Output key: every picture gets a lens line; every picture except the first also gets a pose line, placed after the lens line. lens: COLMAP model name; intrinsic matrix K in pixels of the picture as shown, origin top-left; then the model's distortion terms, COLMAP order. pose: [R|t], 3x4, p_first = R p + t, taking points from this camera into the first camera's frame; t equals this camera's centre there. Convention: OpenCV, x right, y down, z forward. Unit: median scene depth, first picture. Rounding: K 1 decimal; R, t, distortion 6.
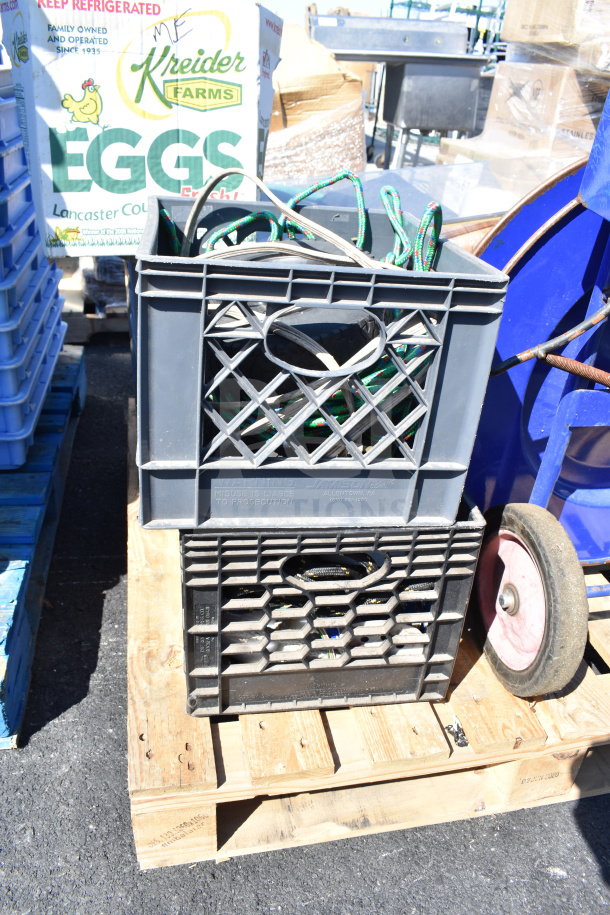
lens RADIAL K [[715.0, 0, 304.6], [0, 715.0, 455.8], [0, 0, 1]] dist [-0.083047, -0.013052]
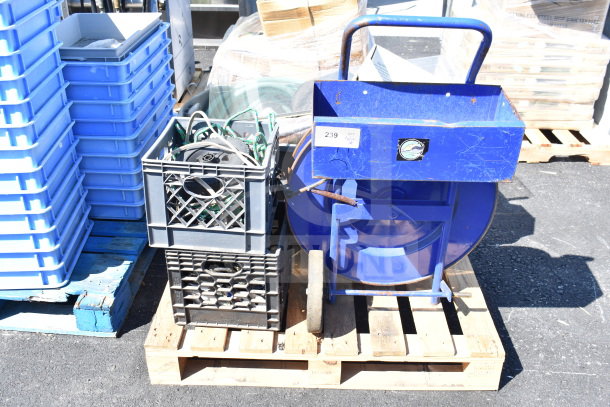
lens RADIAL K [[609.0, 0, 305.4], [0, 609.0, 204.4], [0, 0, 1]] dist [-0.058545, 0.000000]
pose [[0.972665, 0.056546, -0.225221, 0.831841], [-0.059355, 0.998221, -0.005714, -0.081014], [0.224497, 0.018926, 0.974291, -1.119112]]
